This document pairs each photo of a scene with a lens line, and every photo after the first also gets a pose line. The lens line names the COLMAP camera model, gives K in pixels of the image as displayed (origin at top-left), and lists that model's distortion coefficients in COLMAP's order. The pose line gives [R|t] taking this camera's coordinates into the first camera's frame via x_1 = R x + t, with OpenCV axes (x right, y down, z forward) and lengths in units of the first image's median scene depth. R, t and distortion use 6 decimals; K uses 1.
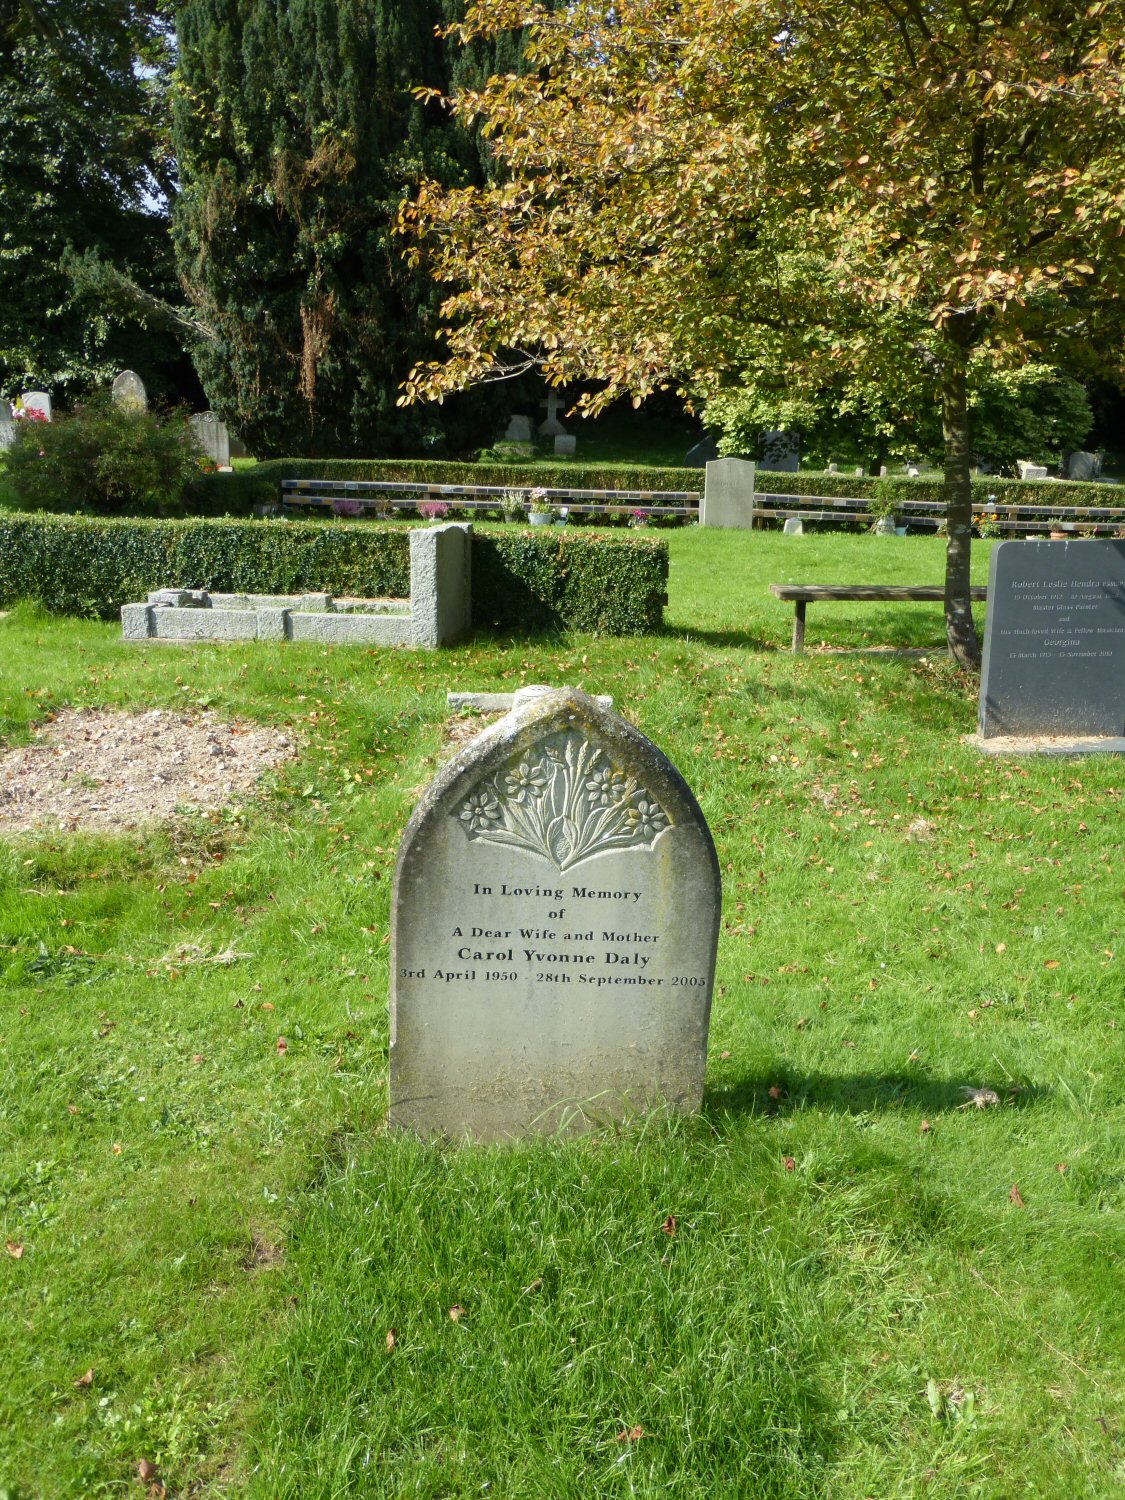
lens RADIAL K [[1293.7, 0, 555.5], [0, 1293.7, 758.1], [0, 0, 1]] dist [-0.051613, 0.138370]
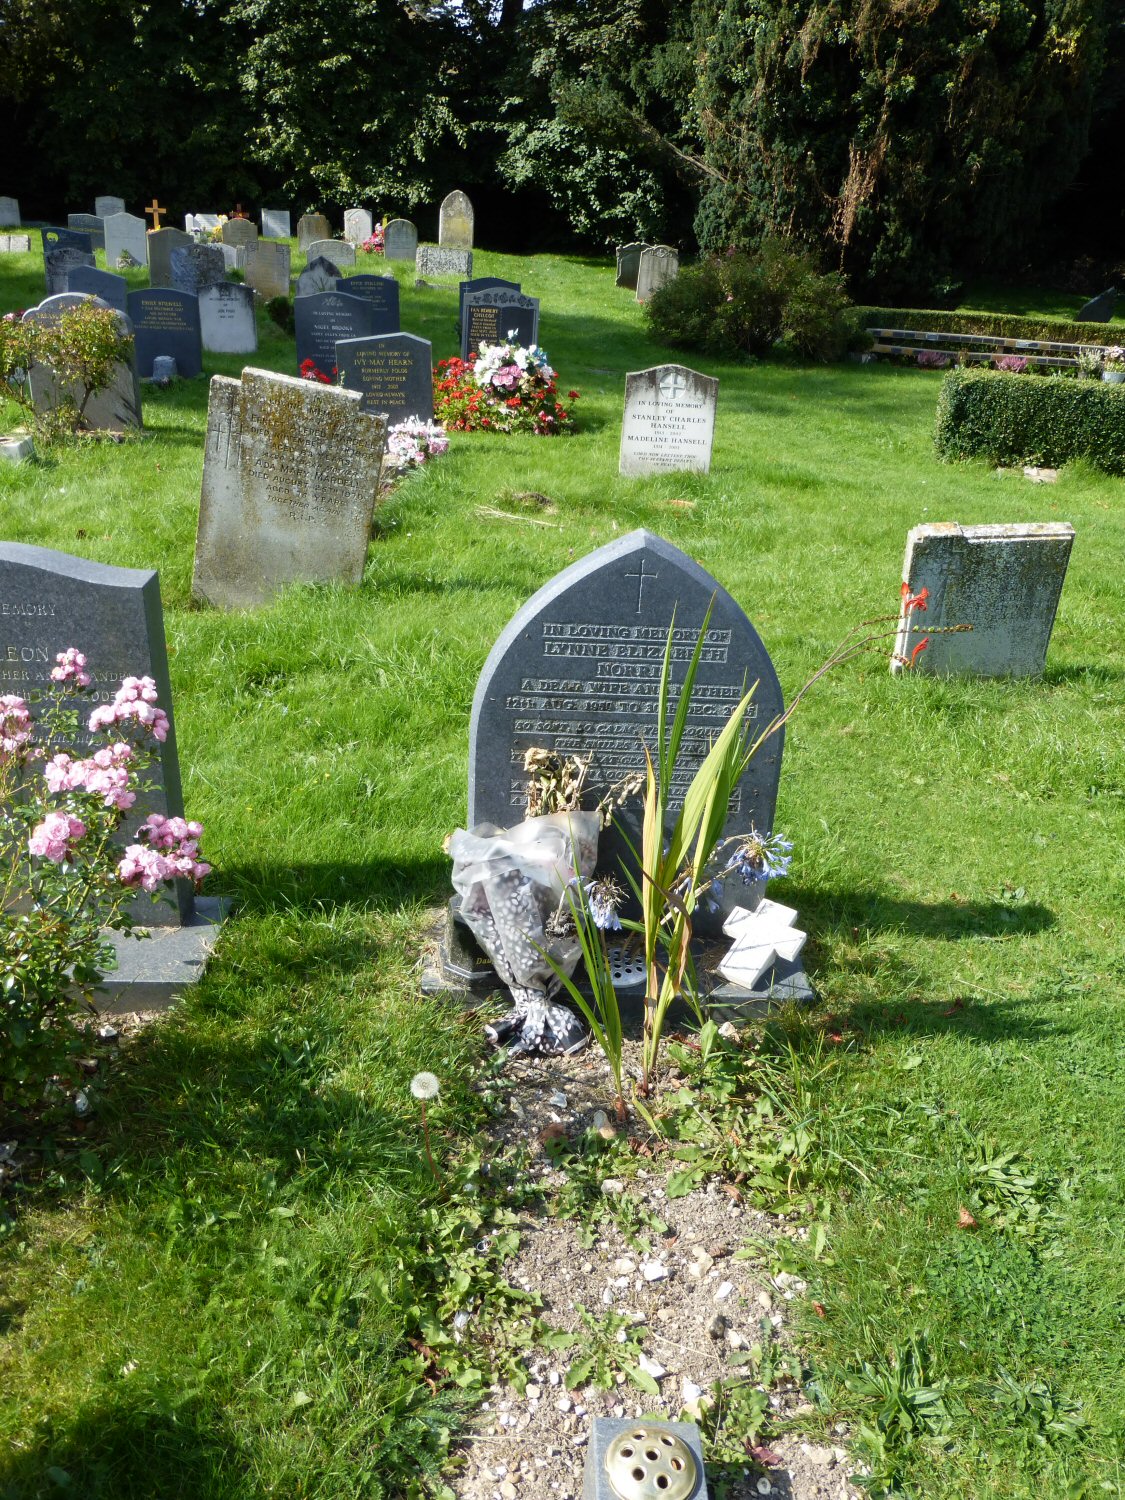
lens RADIAL K [[1287.2, 0, 549.7], [0, 1287.2, 752.6], [0, 0, 1]] dist [0.013101, -0.026003]
pose [[0.999261, 0.032503, 0.020516, -0.472647], [-0.034810, 0.991605, 0.124532, 0.002495], [-0.016296, -0.125154, 0.992004, -0.067800]]
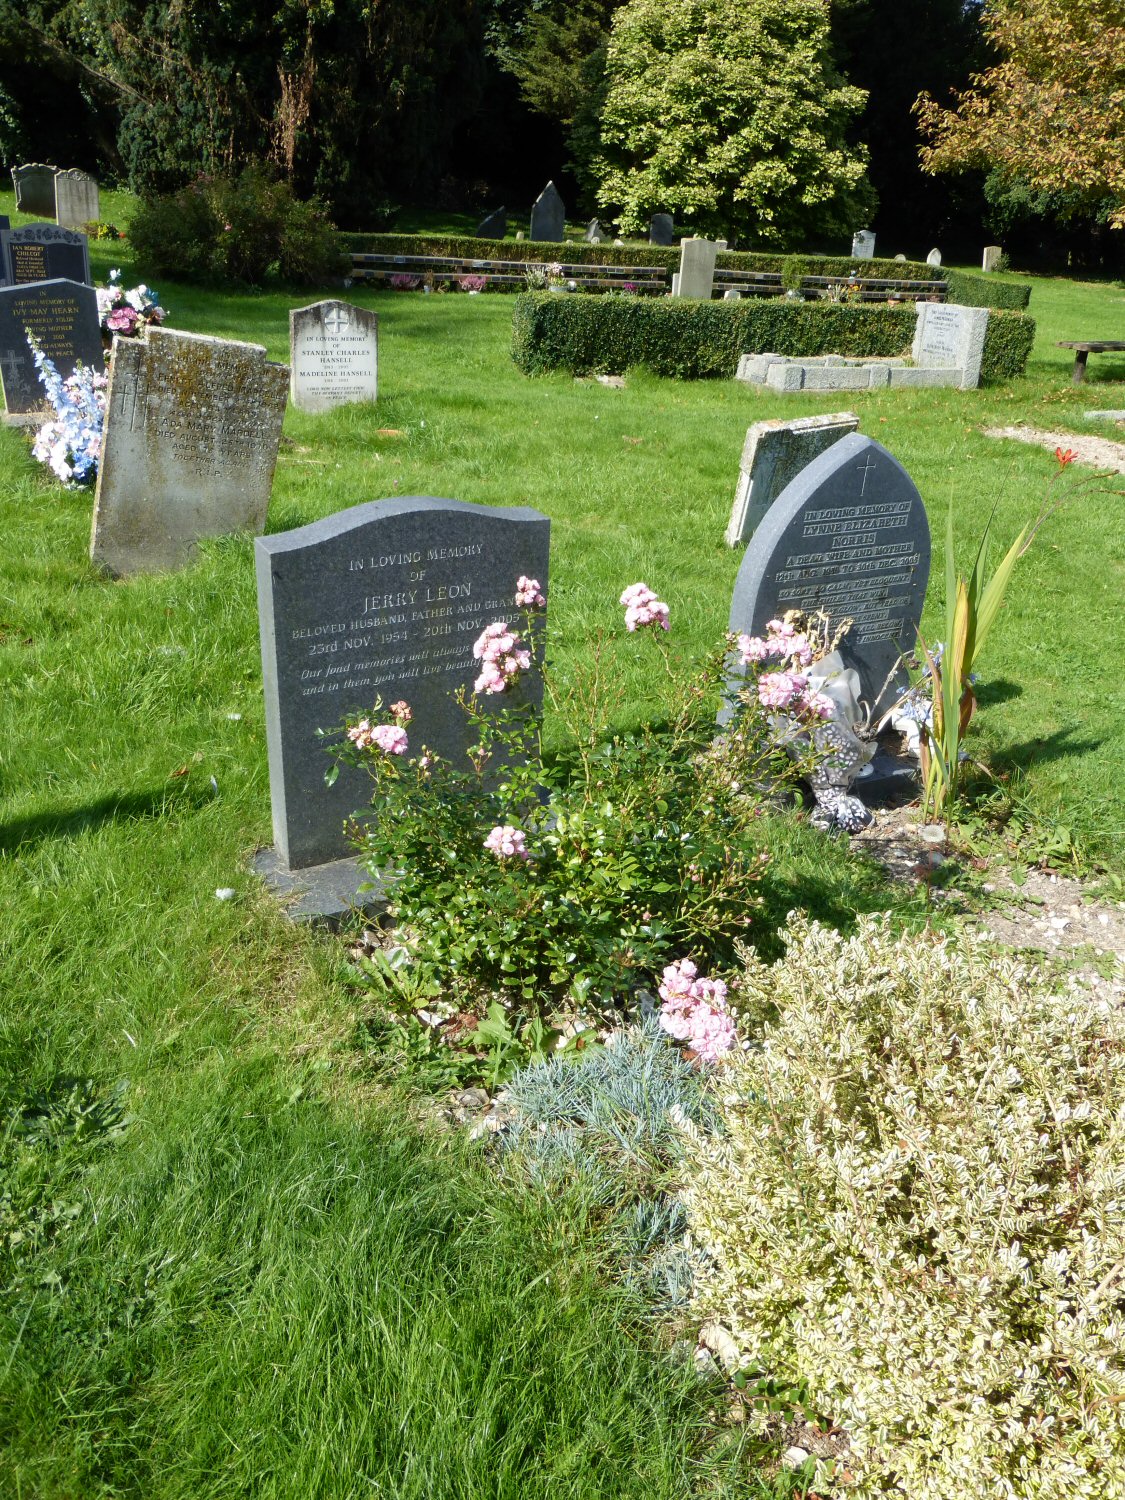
lens RADIAL K [[1307.9, 0, 562.5], [0, 1307.9, 750.0], [0, 0, 1]] dist [0.002790, 0.016551]
pose [[0.870872, -0.167062, 0.462247, -0.614571], [0.089031, 0.978524, 0.185917, 0.001419], [-0.483380, -0.120756, 0.867042, -0.077539]]
